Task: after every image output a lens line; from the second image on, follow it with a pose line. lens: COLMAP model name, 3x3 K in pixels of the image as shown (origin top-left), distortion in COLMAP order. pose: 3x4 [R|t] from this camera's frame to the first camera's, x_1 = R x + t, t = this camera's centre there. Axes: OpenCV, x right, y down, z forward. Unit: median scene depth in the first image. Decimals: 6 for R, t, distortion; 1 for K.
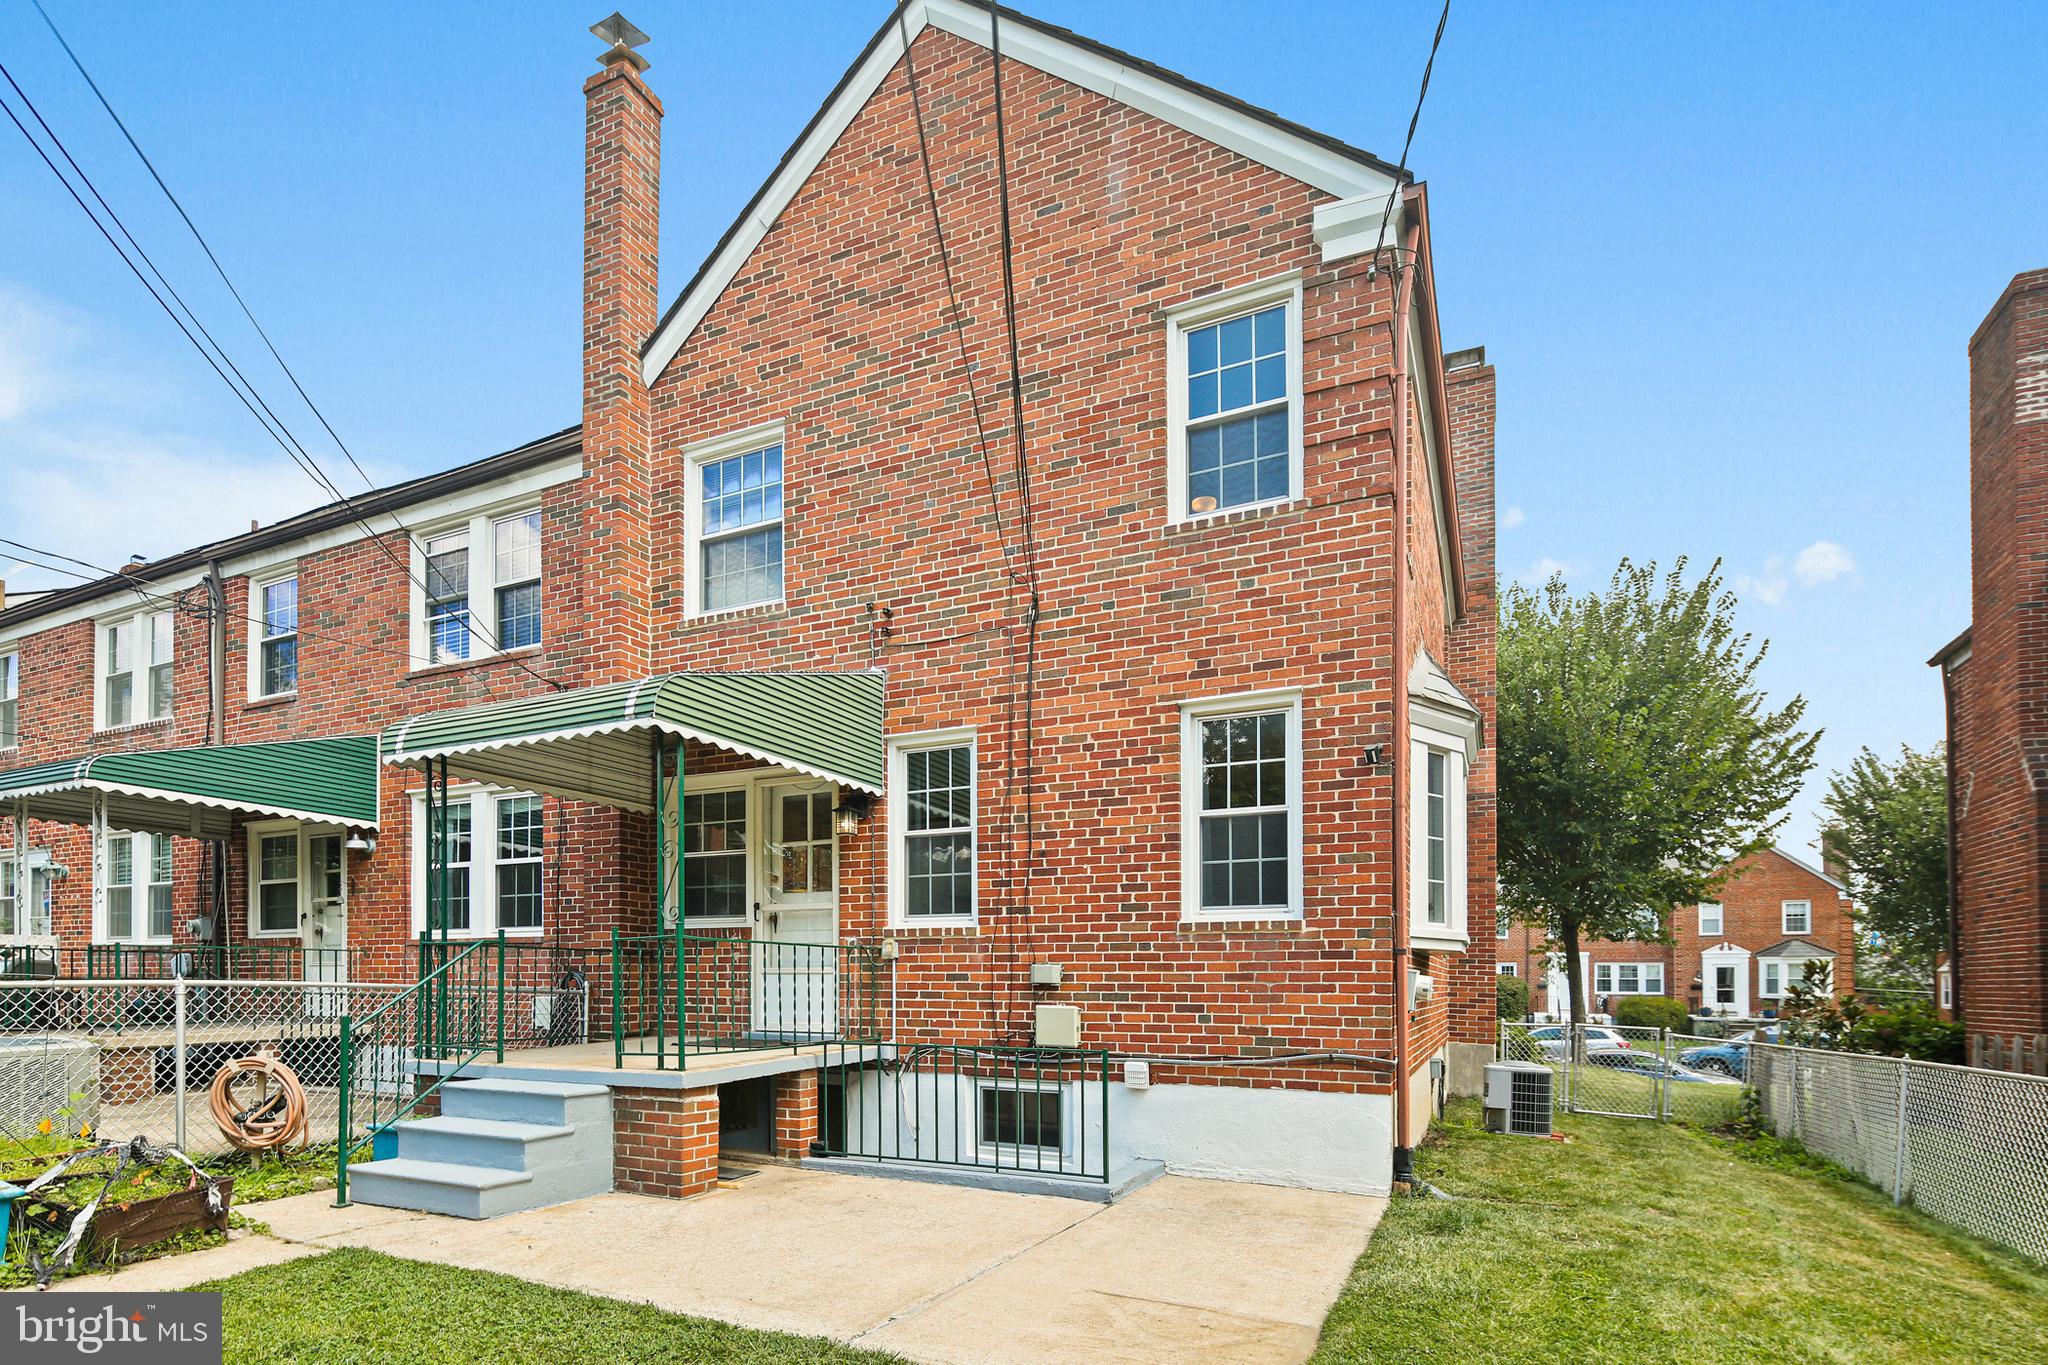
lens RADIAL K [[1004.9, 0, 1021.0], [0, 1004.9, 668.5], [0, 0, 1]] dist [0.003705, -0.000288]
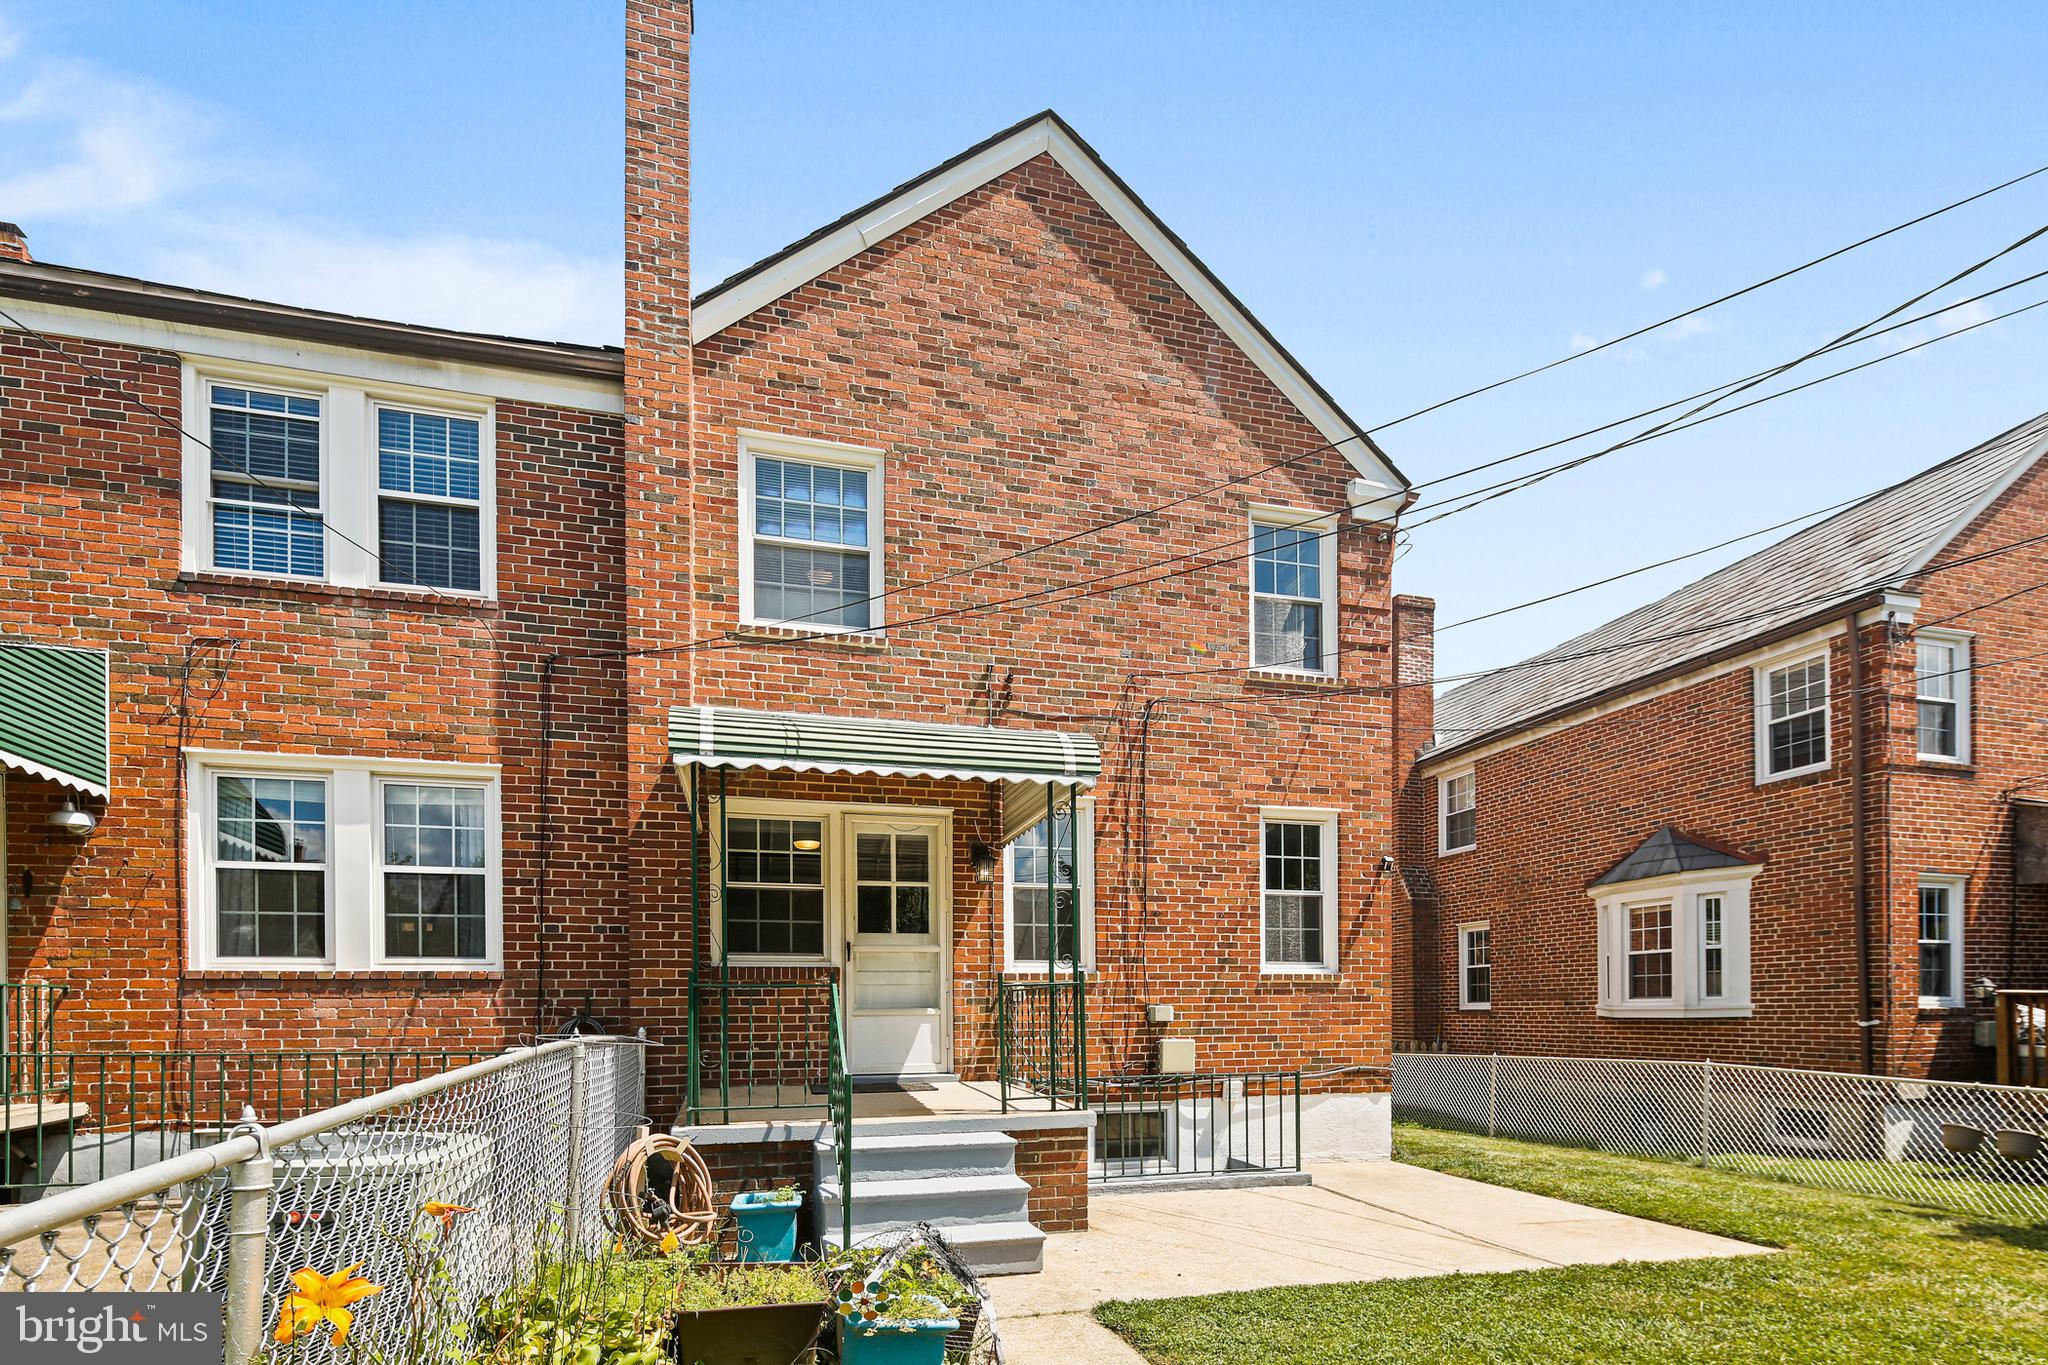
lens RADIAL K [[945.2, 0, 1072.1], [0, 945.2, 695.1], [0, 0, 1]] dist [0.002808, -0.000191]
pose [[0.750376, 0.200105, 0.629995, -0.823075], [-0.188112, 0.978315, -0.086684, 0.043004], [-0.633679, -0.053464, 0.771746, 0.193073]]
